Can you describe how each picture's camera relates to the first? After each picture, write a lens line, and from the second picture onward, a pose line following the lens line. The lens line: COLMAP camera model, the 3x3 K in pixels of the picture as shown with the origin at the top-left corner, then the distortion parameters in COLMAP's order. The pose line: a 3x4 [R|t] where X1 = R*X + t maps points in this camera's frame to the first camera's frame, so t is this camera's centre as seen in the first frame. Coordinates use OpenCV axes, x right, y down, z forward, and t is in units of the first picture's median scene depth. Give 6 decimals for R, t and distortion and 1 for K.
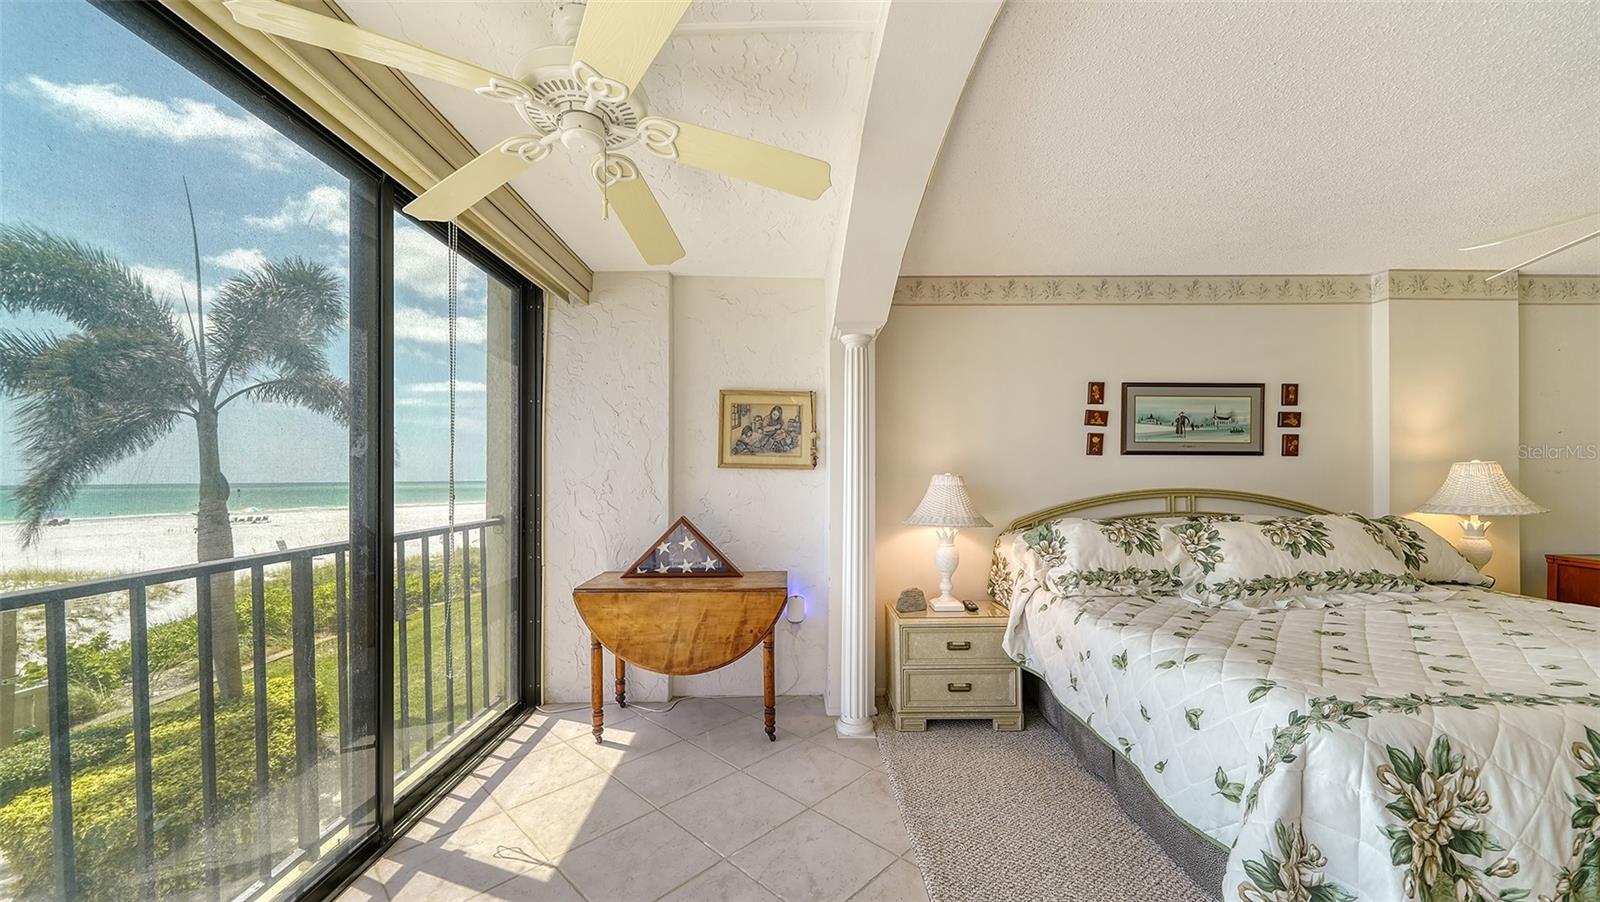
lens RADIAL K [[574.3, 0, 790.6], [0, 574.3, 469.6], [0, 0, 1]] dist [0.002173, -0.002017]
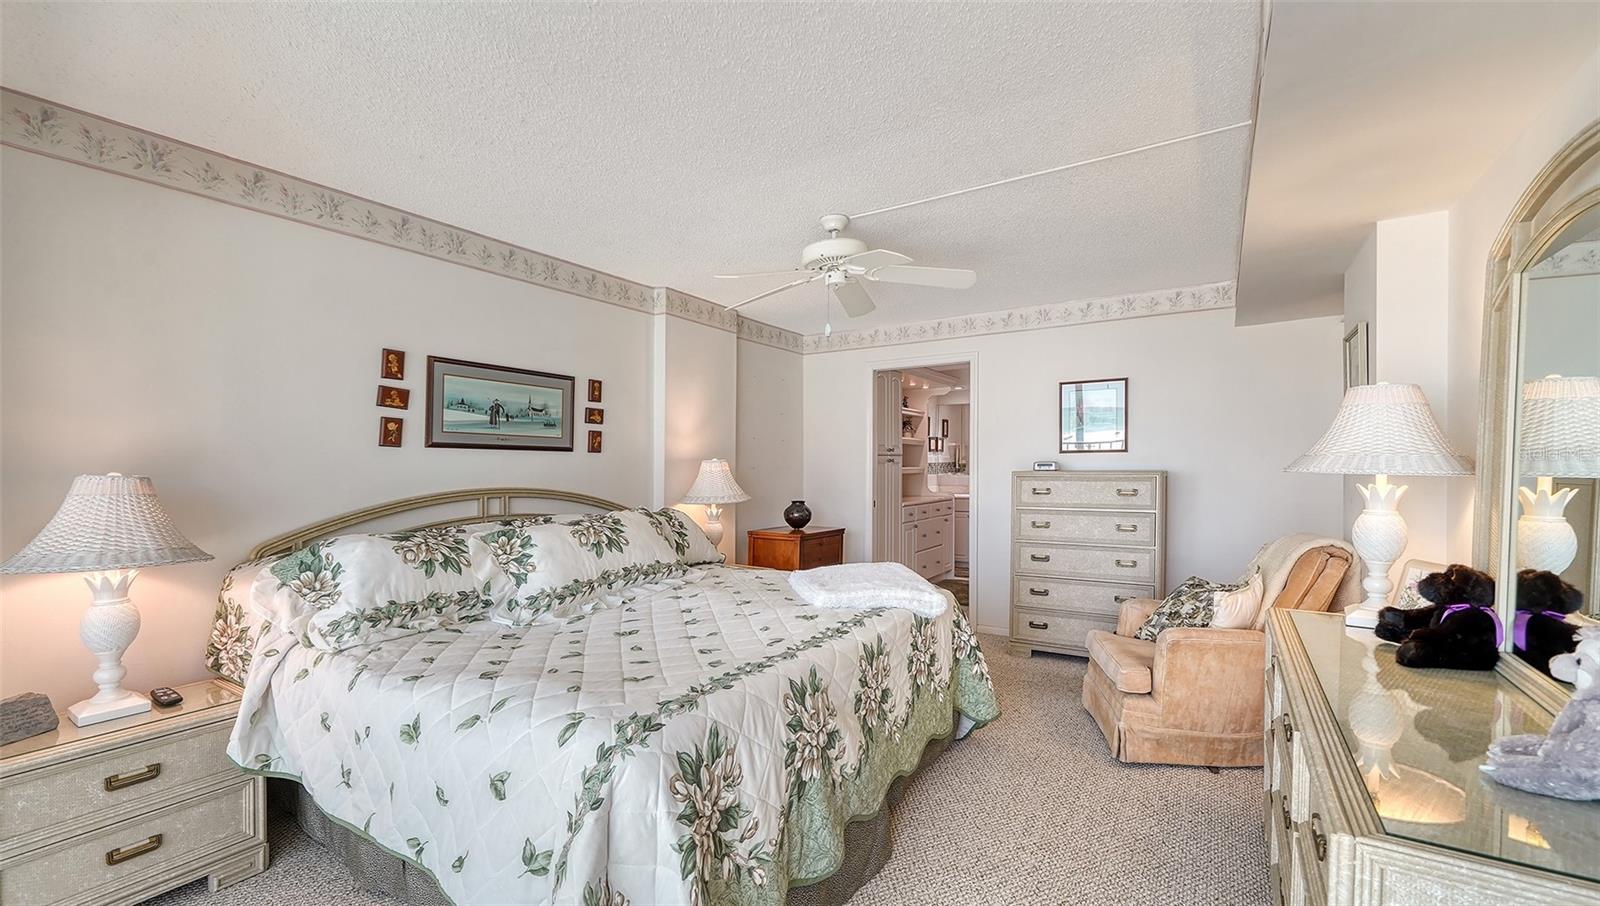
lens RADIAL K [[687.1, 0, 800.0], [0, 687.1, 453.0], [0, 0, 1]] dist [0.001726, 0.000216]
pose [[0.532115, 0.017698, 0.846487, 0.069177], [-0.002566, 0.999811, -0.019291, -0.001455], [-0.846668, 0.008092, 0.532060, 0.088533]]
